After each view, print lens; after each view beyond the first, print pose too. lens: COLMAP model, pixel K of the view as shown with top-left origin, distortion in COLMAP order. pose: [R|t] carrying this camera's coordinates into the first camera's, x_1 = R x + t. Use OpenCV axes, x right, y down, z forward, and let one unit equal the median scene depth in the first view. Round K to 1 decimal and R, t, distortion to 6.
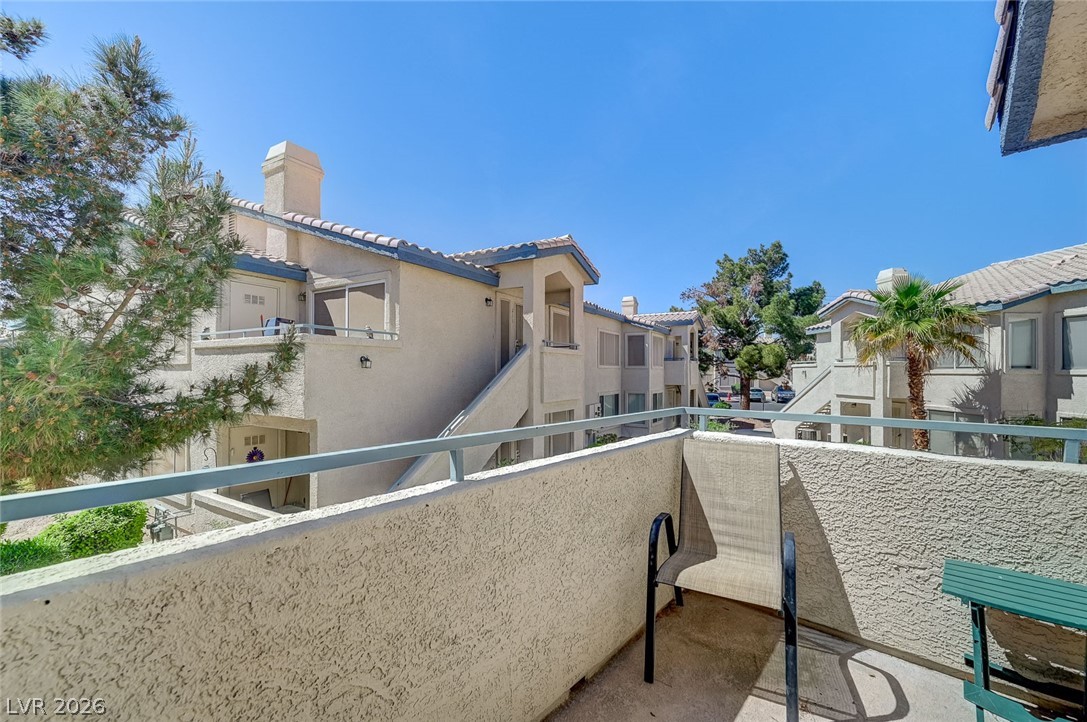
lens RADIAL K [[428.7, 0, 549.3], [0, 428.7, 370.1], [0, 0, 1]] dist [0.015931, 0.000035]
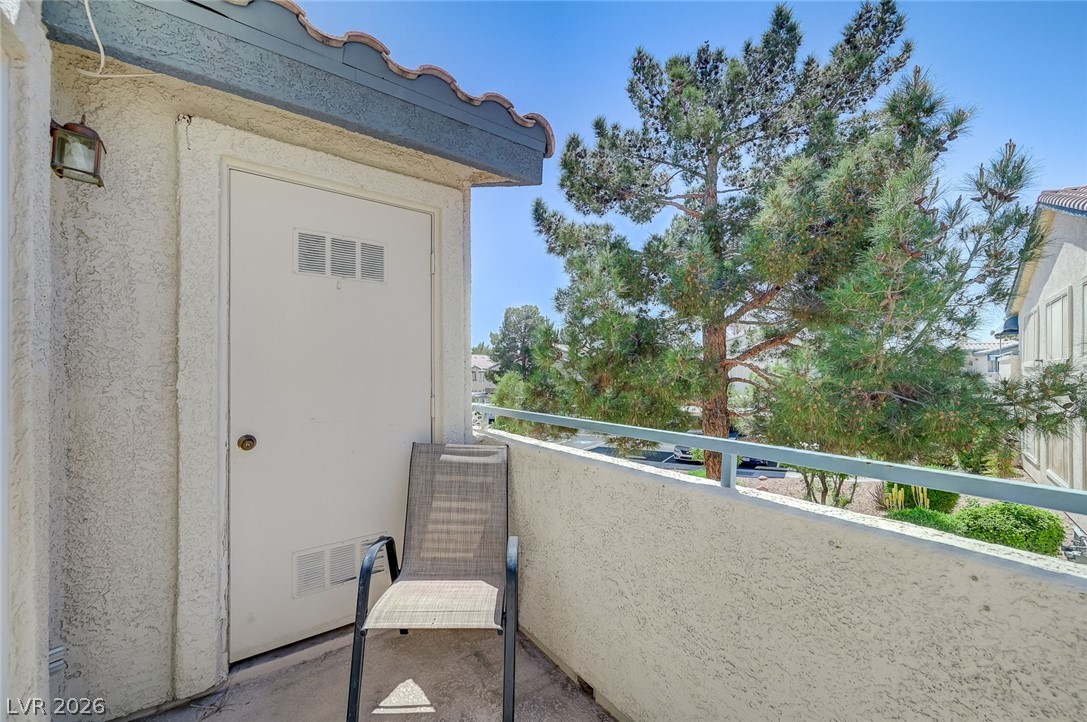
lens RADIAL K [[428.7, 0, 549.3], [0, 428.7, 370.1], [0, 0, 1]] dist [0.015931, 0.000035]
pose [[-0.182346, -0.006252, -0.983215, 0.215271], [0.005037, 0.999961, -0.007293, 0.001500], [0.983222, -0.006282, -0.182307, 0.212114]]
